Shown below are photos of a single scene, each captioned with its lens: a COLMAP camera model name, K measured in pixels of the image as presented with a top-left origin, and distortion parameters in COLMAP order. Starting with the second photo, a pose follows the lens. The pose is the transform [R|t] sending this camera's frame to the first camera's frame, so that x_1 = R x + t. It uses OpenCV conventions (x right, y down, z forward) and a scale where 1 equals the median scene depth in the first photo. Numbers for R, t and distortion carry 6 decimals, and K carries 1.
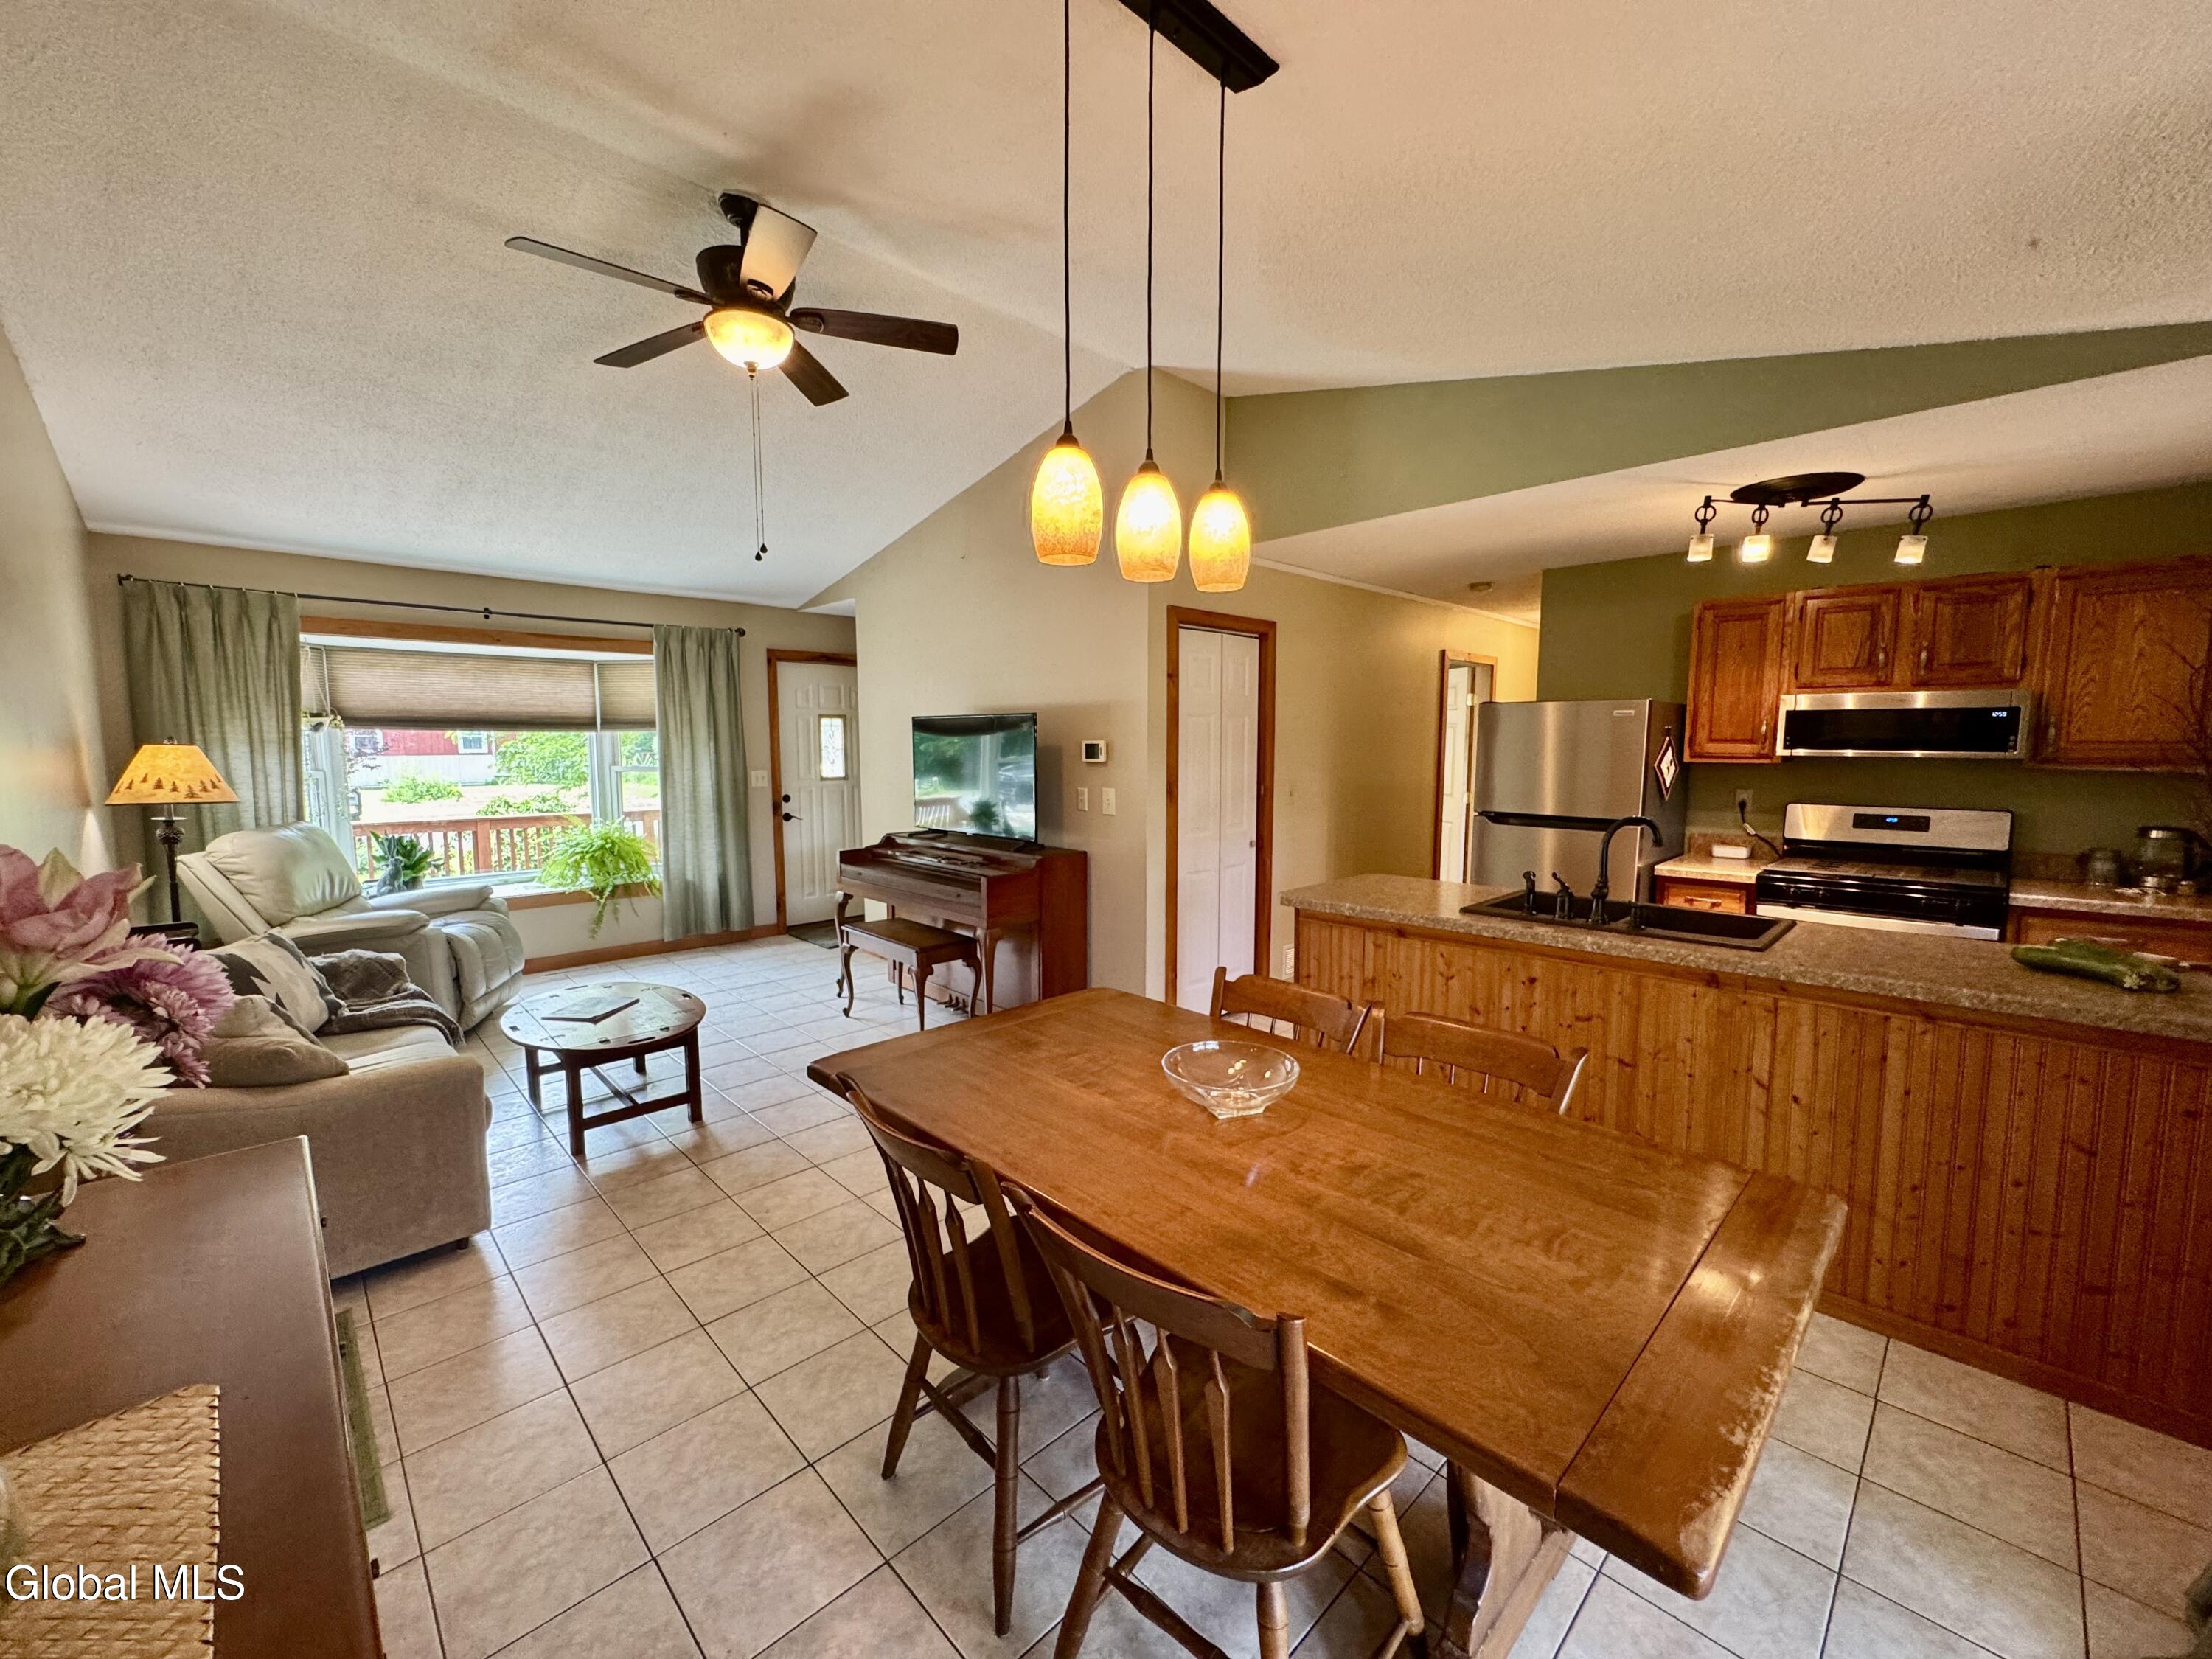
lens RADIAL K [[881.3, 0, 1103.6], [0, 881.3, 832.3], [0, 0, 1]] dist [-0.003173, 0.000393]
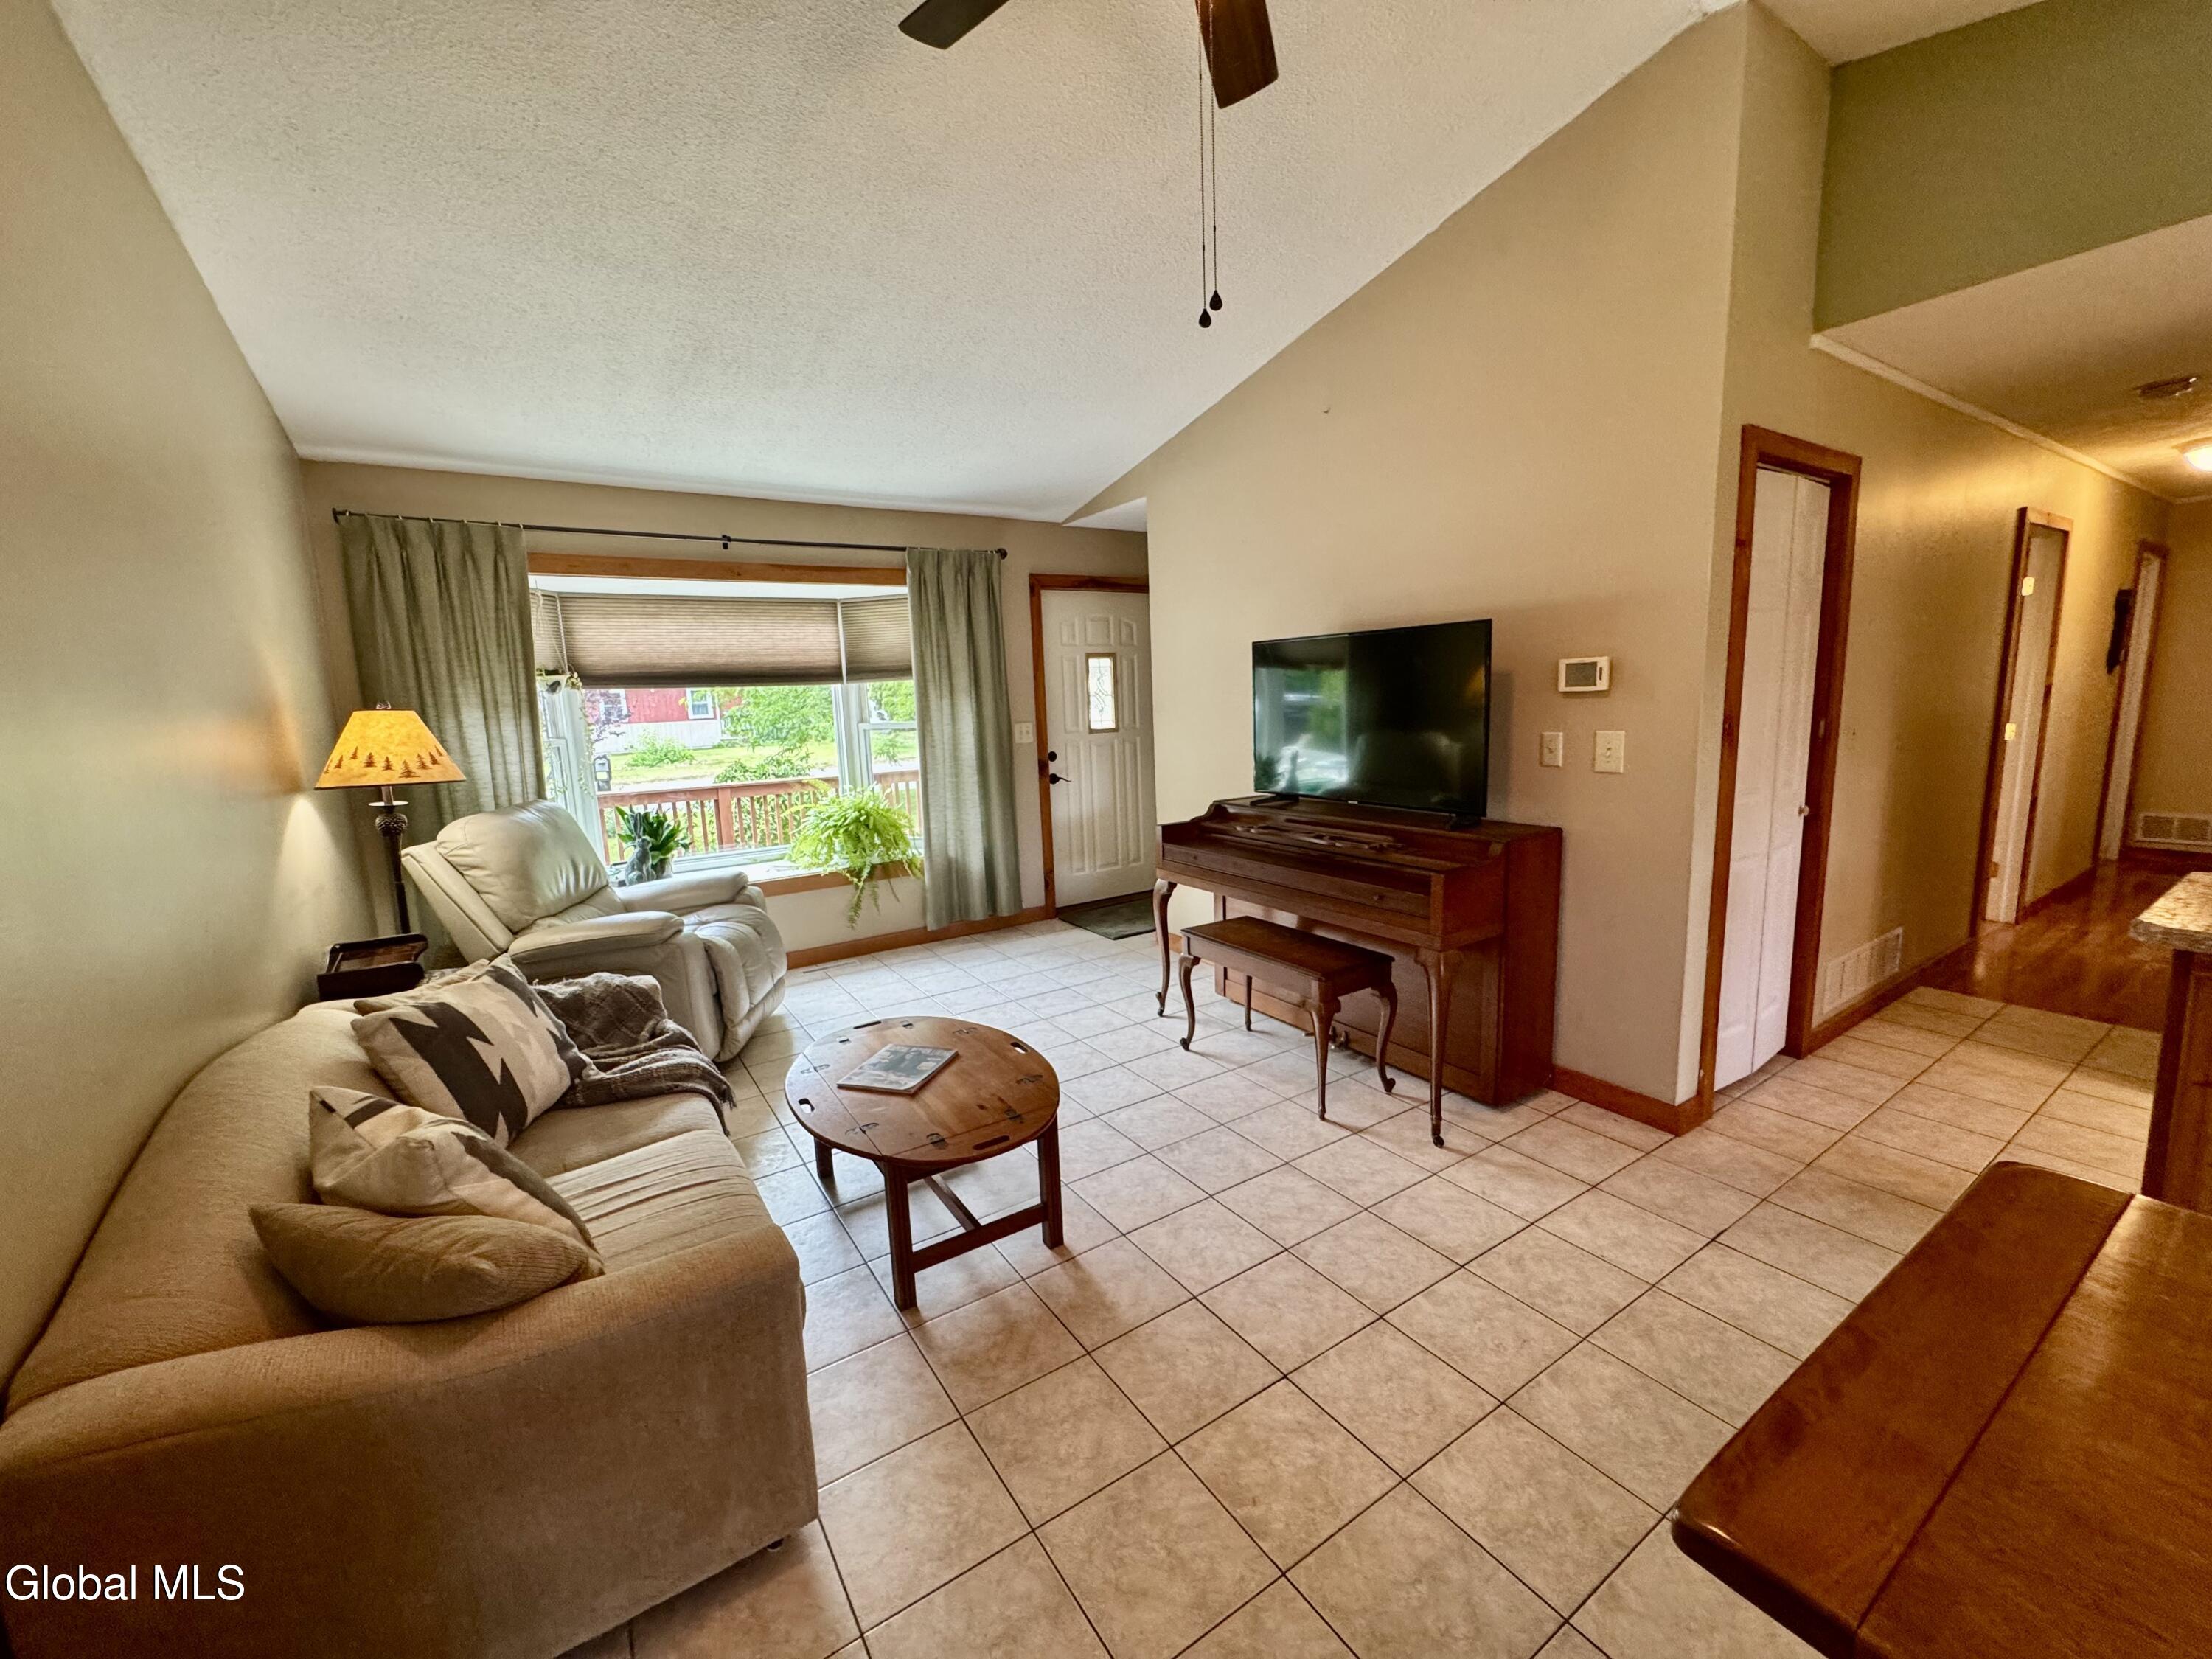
lens RADIAL K [[881.3, 0, 1105.2], [0, 881.3, 832.6], [0, 0, 1]] dist [-0.003173, 0.000393]
pose [[0.981254, -0.007369, -0.192578, -0.216793], [0.018532, 0.998246, 0.056225, -0.017573], [0.191826, -0.058740, 0.979670, 0.270979]]
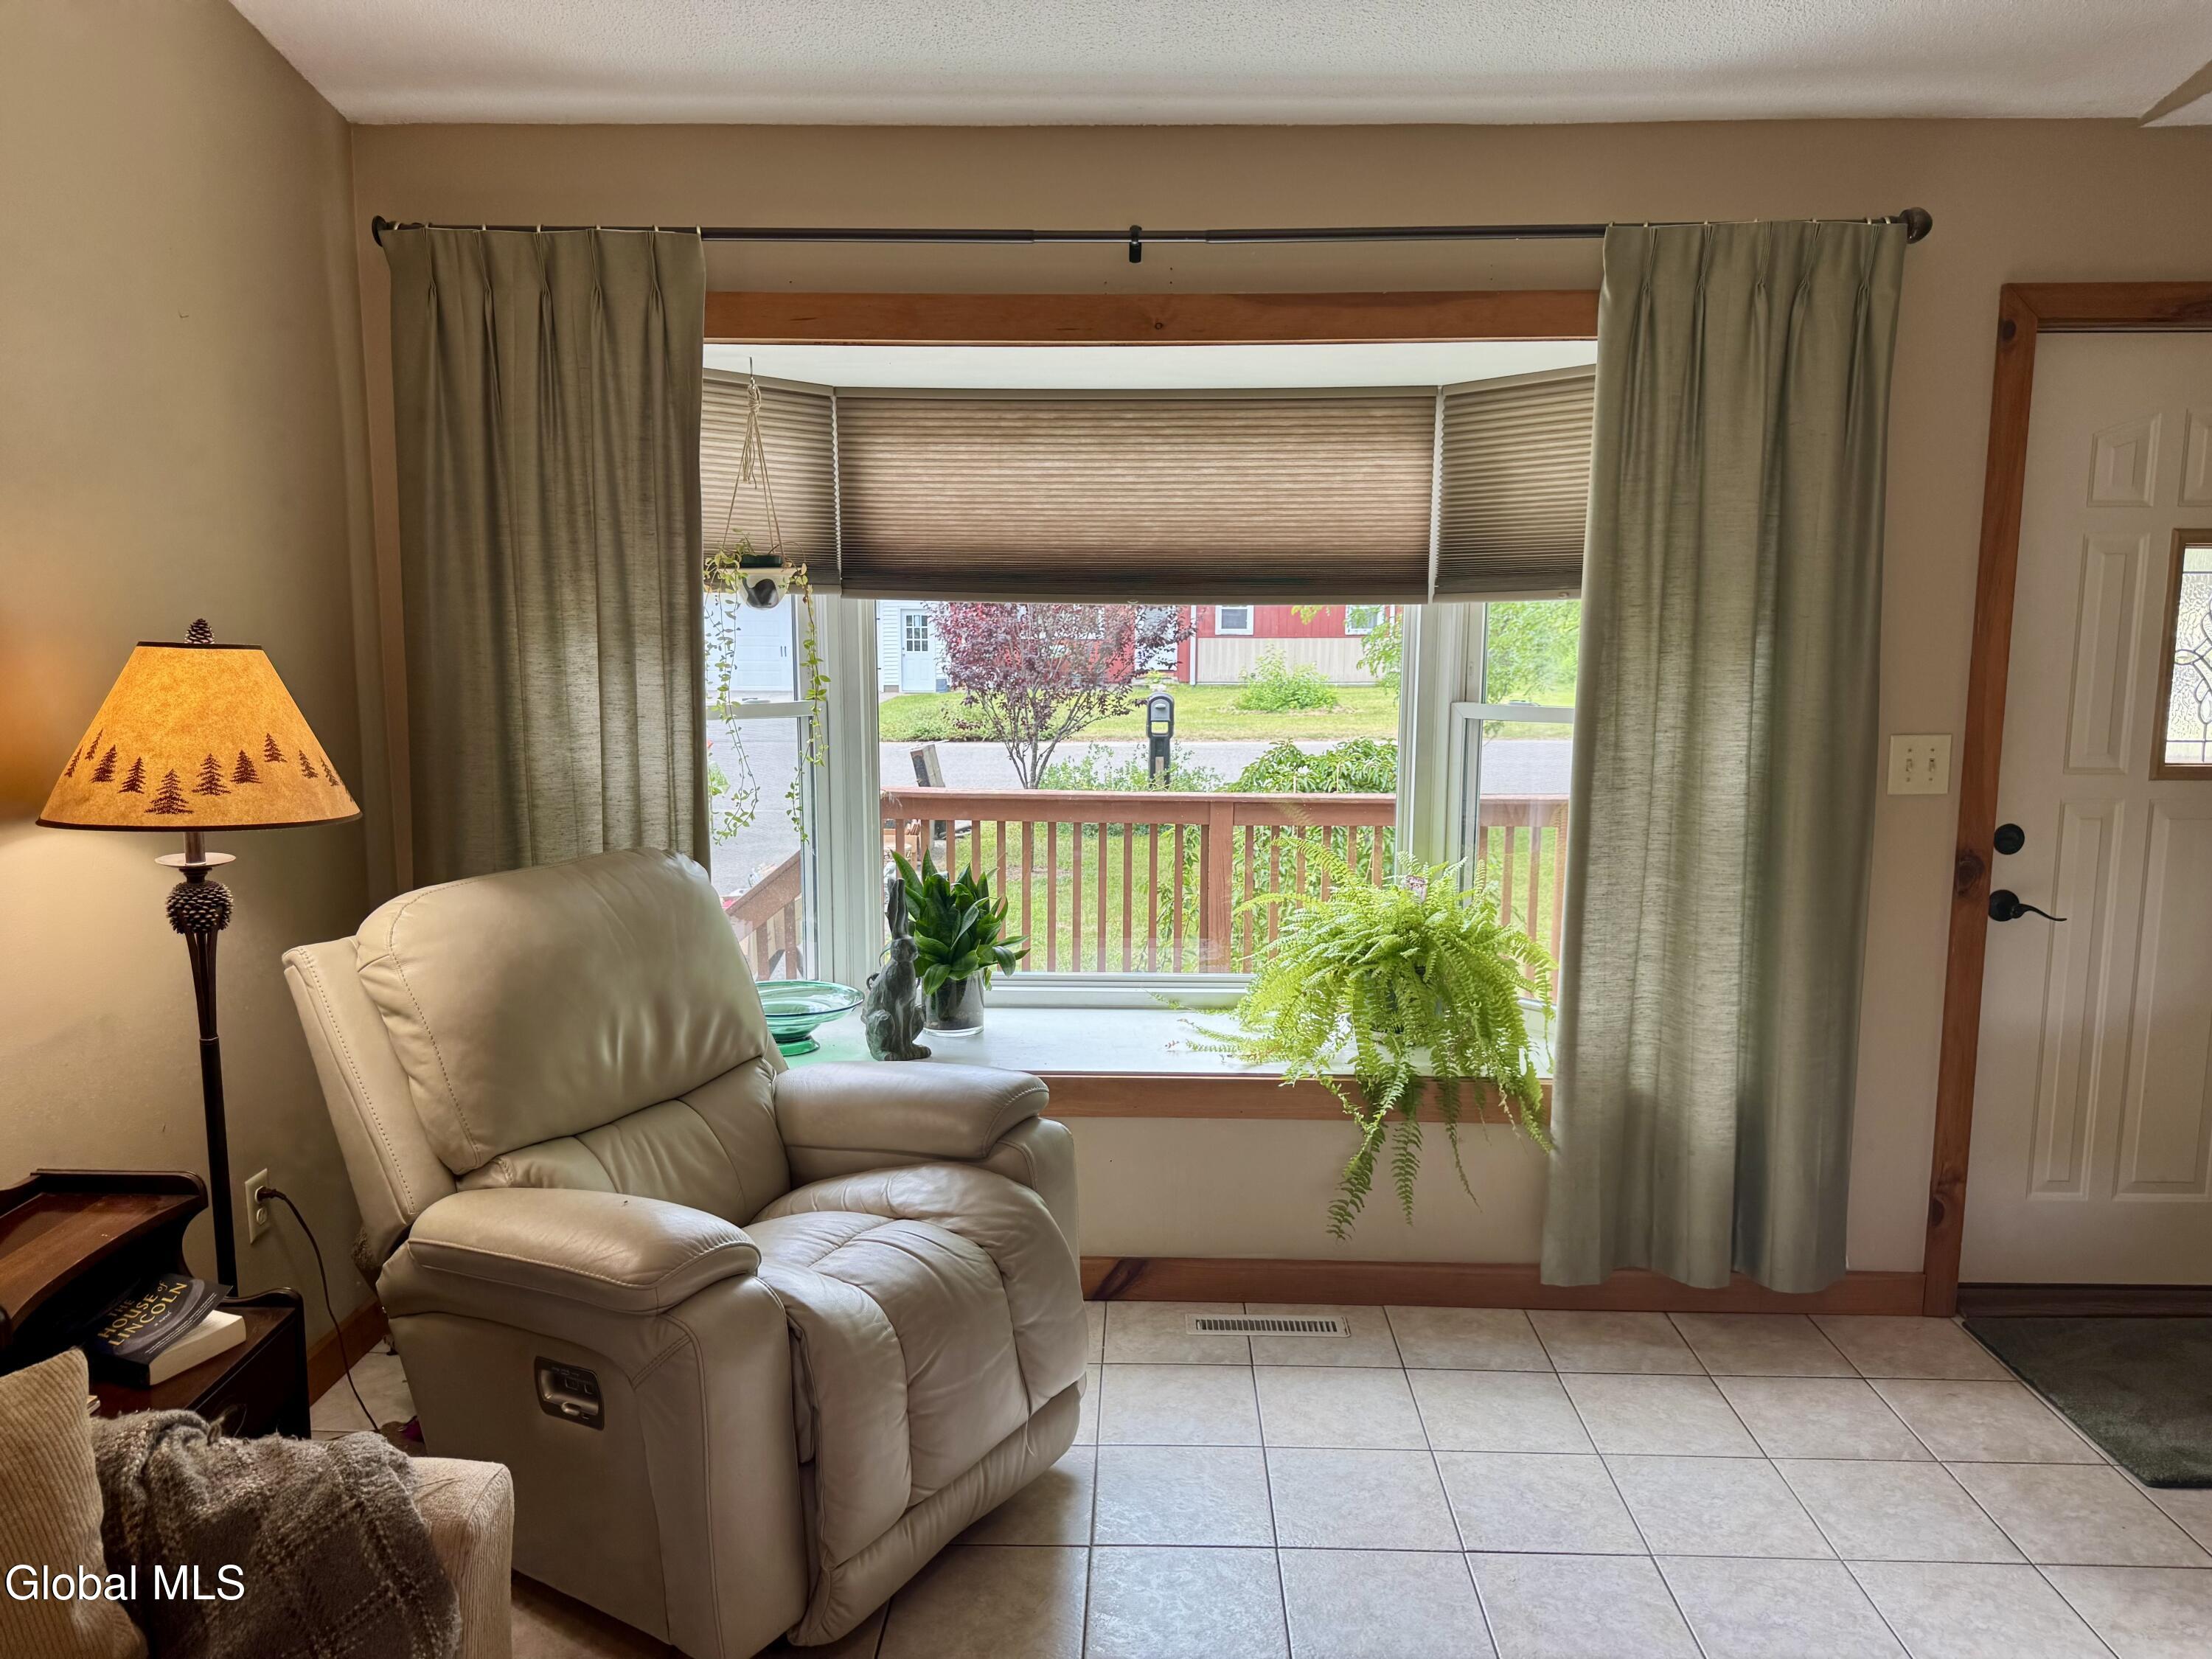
lens RADIAL K [[1553.2, 0, 1113.9], [0, 1553.2, 835.4], [0, 0, 1]] dist [0.069914, -0.078767]
pose [[0.700560, 0.102494, -0.706194, -0.298349], [-0.075875, 0.994720, 0.069100, -0.075141], [0.709548, 0.005174, 0.704638, 0.650051]]
